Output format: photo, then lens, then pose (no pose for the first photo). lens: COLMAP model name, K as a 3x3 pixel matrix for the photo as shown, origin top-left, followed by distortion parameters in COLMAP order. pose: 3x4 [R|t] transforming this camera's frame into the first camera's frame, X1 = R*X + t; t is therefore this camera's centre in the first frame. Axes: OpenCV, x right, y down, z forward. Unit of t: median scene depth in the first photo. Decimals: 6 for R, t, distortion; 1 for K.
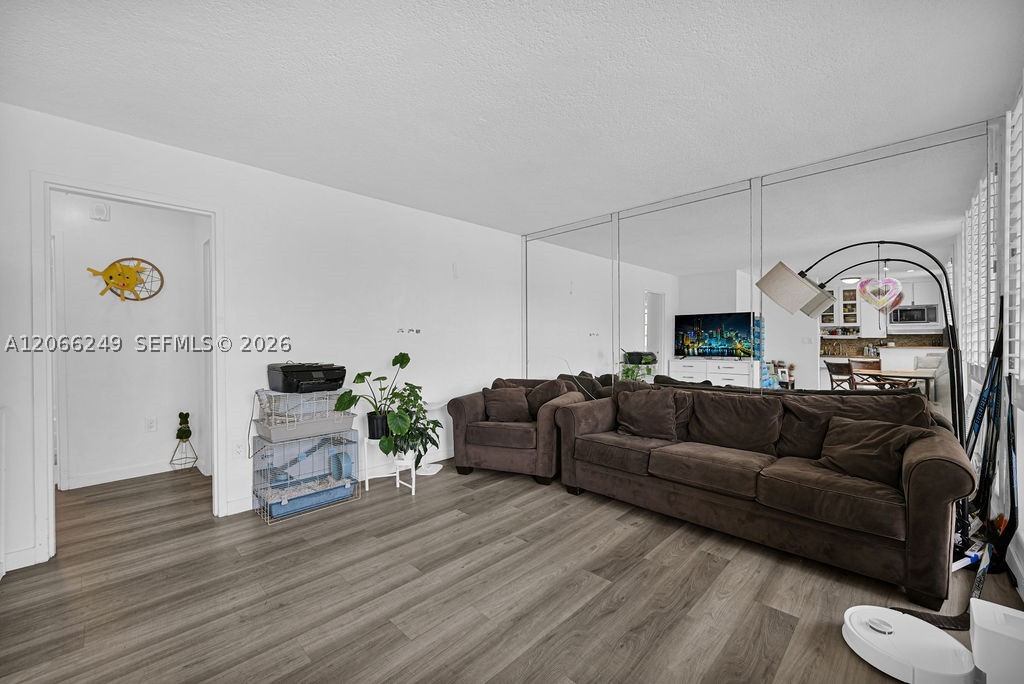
lens RADIAL K [[413.8, 0, 502.0], [0, 413.8, 345.9], [0, 0, 1]] dist [-0.000547, -0.000131]
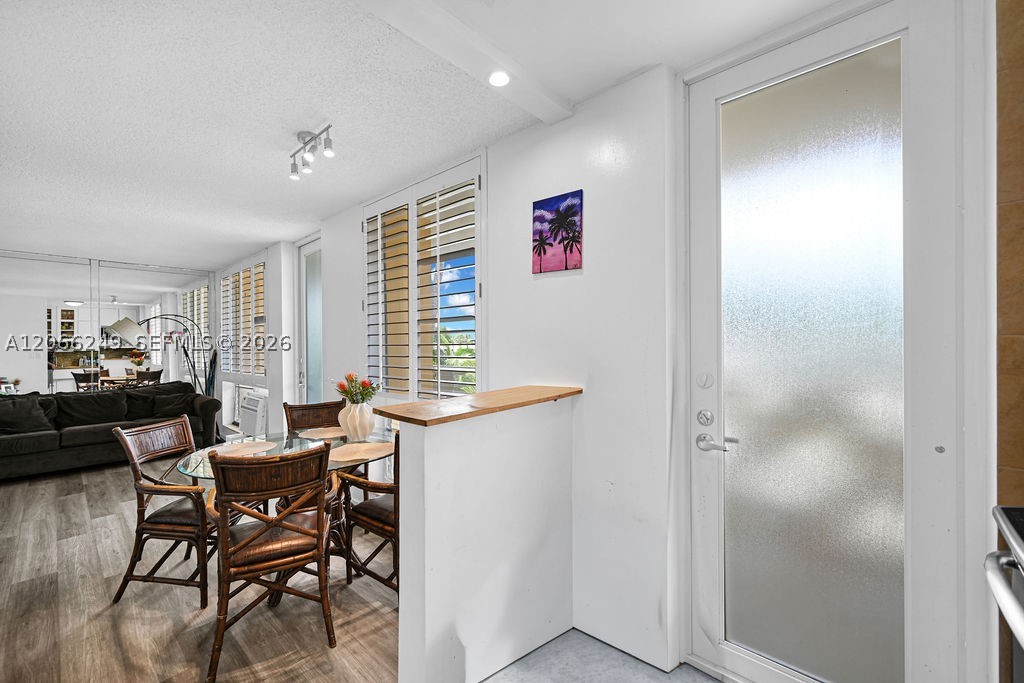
lens RADIAL K [[413.8, 0, 507.9], [0, 413.8, 343.2], [0, 0, 1]] dist [-0.000547, -0.000131]
pose [[-0.031274, 0.004316, 0.999502, -1.001189], [0.024549, 0.999692, -0.003549, -0.029472], [-0.999209, 0.024425, -0.031370, -0.522088]]
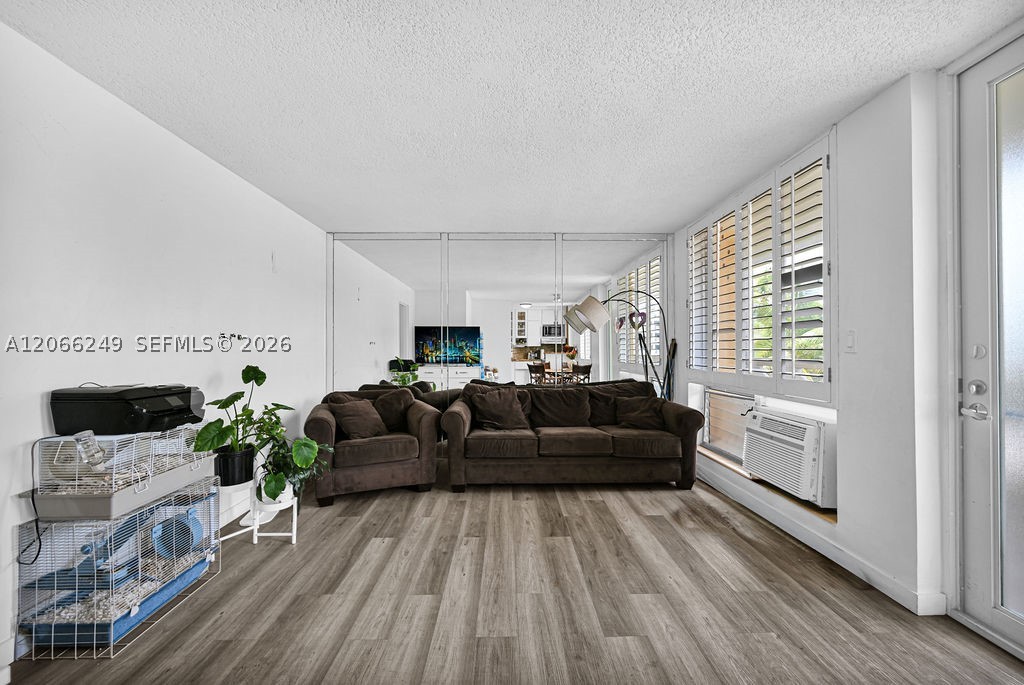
lens RADIAL K [[413.8, 0, 516.8], [0, 413.8, 344.0], [0, 0, 1]] dist [-0.000547, -0.000131]
pose [[0.702084, 0.006754, 0.712063, -0.463298], [0.012692, 0.999677, -0.021997, -0.000340], [-0.711981, 0.024482, 0.701771, 0.122075]]
